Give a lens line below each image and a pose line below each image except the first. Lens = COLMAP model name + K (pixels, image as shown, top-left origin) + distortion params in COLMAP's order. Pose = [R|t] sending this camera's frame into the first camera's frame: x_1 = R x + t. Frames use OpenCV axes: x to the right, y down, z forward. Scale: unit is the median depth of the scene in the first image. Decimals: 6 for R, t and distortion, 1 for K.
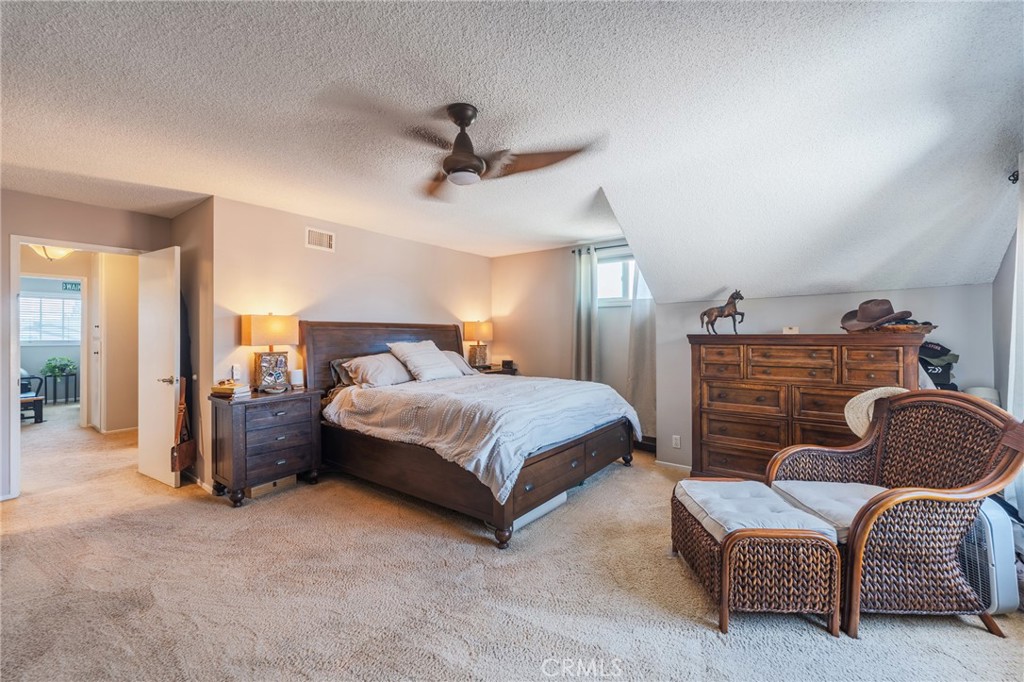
lens RADIAL K [[412.5, 0, 508.5], [0, 412.5, 333.7], [0, 0, 1]] dist [-0.002024, 0.000006]
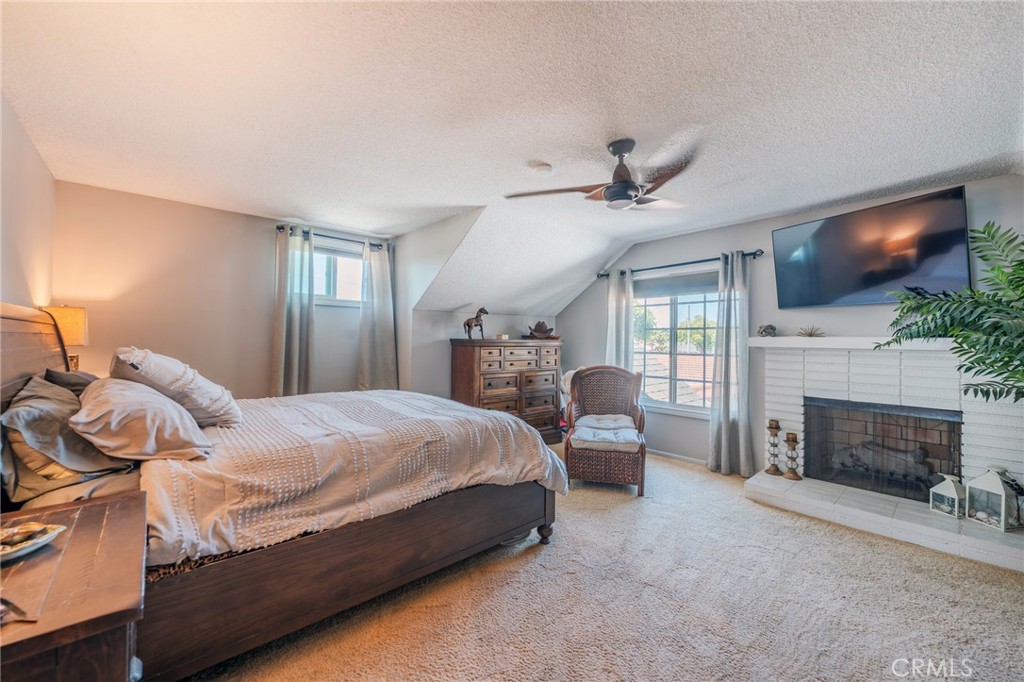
lens RADIAL K [[412.5, 0, 506.6], [0, 412.5, 344.3], [0, 0, 1]] dist [-0.002024, 0.000006]
pose [[0.199267, -0.007273, 0.979918, -0.793998], [-0.014777, 0.999836, 0.010426, 0.002375], [-0.979834, -0.016558, 0.199127, 0.668077]]
